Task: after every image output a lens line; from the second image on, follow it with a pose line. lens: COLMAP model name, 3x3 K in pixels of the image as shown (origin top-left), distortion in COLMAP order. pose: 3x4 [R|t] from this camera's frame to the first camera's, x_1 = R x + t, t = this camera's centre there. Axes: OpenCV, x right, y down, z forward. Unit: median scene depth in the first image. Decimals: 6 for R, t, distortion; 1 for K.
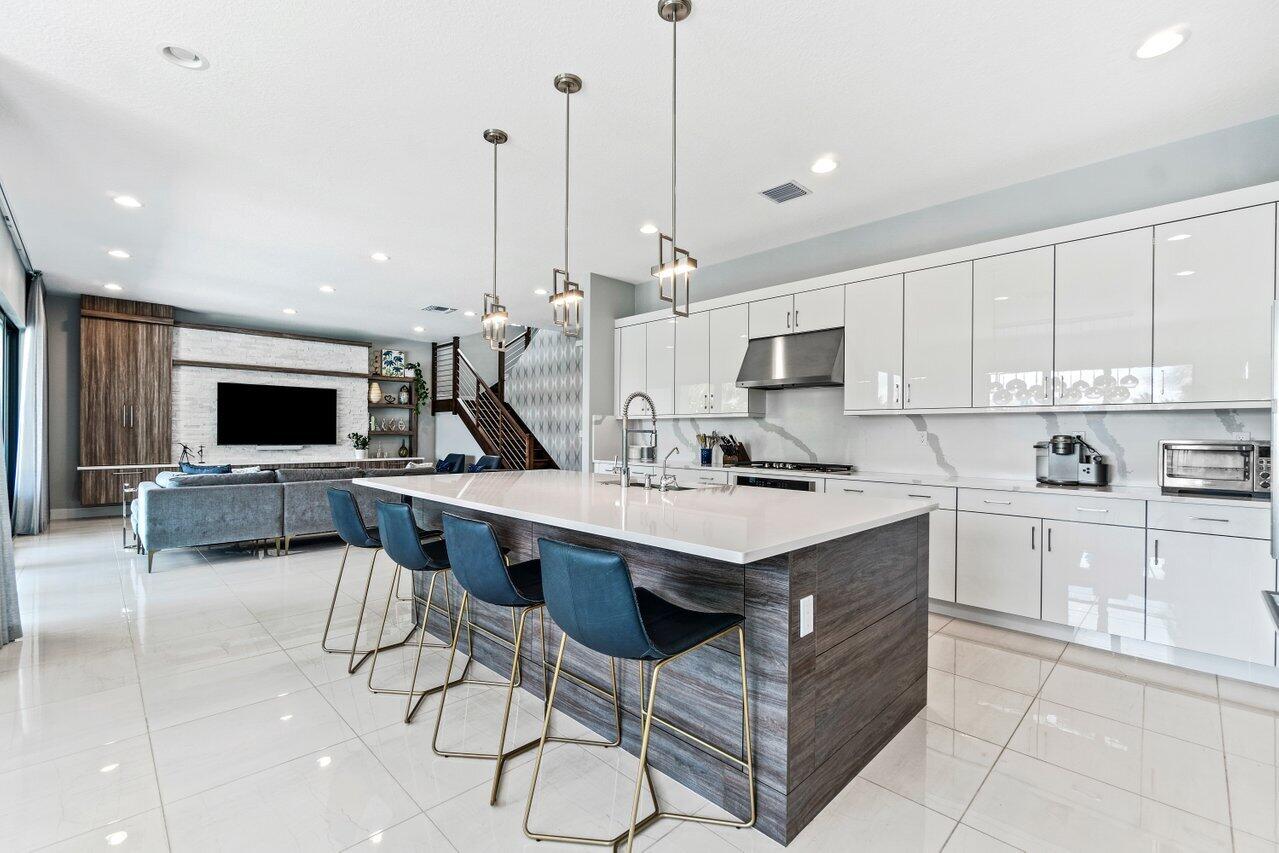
lens RADIAL K [[559.5, 0, 641.0], [0, 559.5, 433.8], [0, 0, 1]] dist [-0.004199, 0.000631]
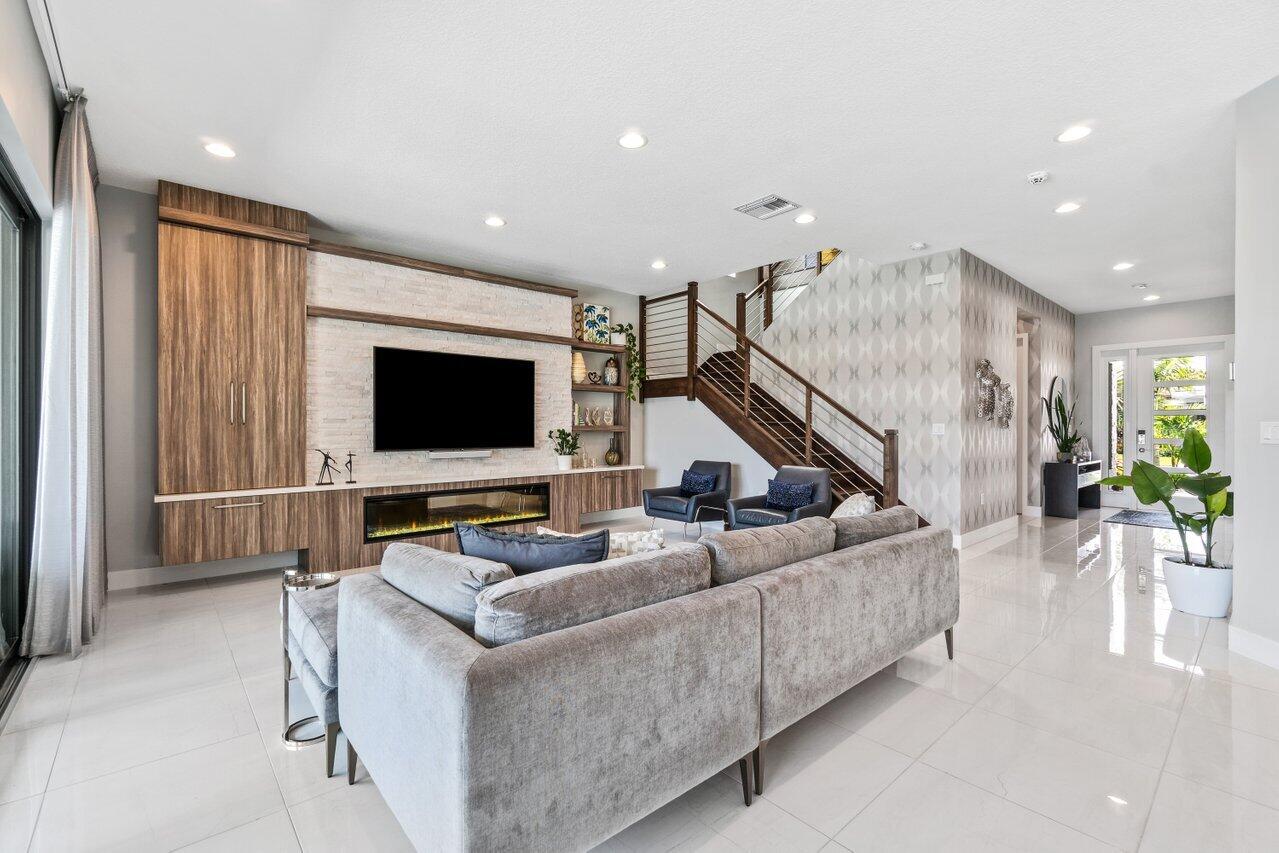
lens RADIAL K [[559.5, 0, 642.8], [0, 559.5, 425.7], [0, 0, 1]] dist [-0.004199, 0.000631]
pose [[0.998438, -0.006607, -0.055474, -0.448577], [0.006555, 0.999978, -0.001116, -0.005214], [0.055480, 0.000751, 0.998460, 0.429641]]
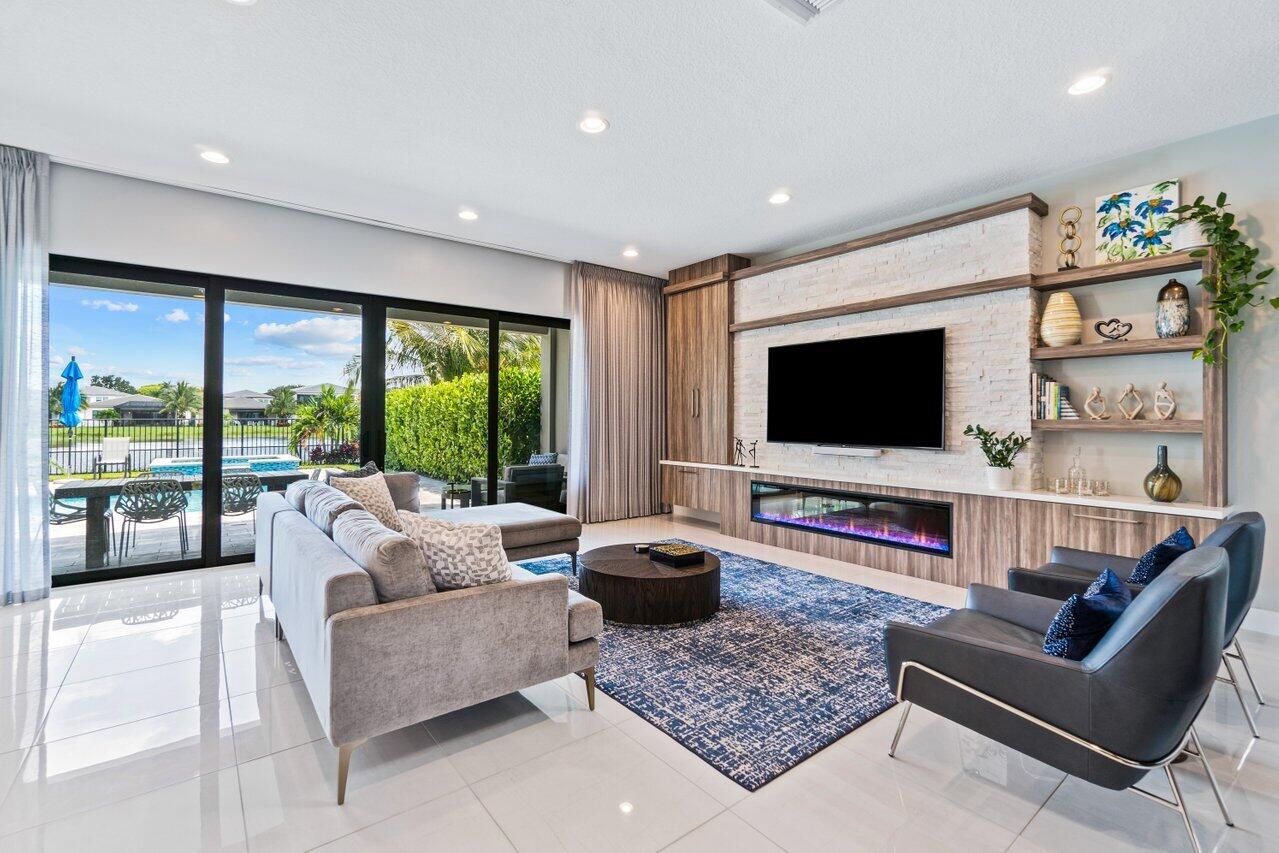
lens RADIAL K [[559.5, 0, 639.1], [0, 559.5, 419.9], [0, 0, 1]] dist [-0.004199, 0.000631]
pose [[-0.107992, -0.001725, -0.994150, -0.084750], [-0.002746, 0.999995, -0.001437, -0.005042], [0.994148, 0.002575, -0.107996, 0.934233]]
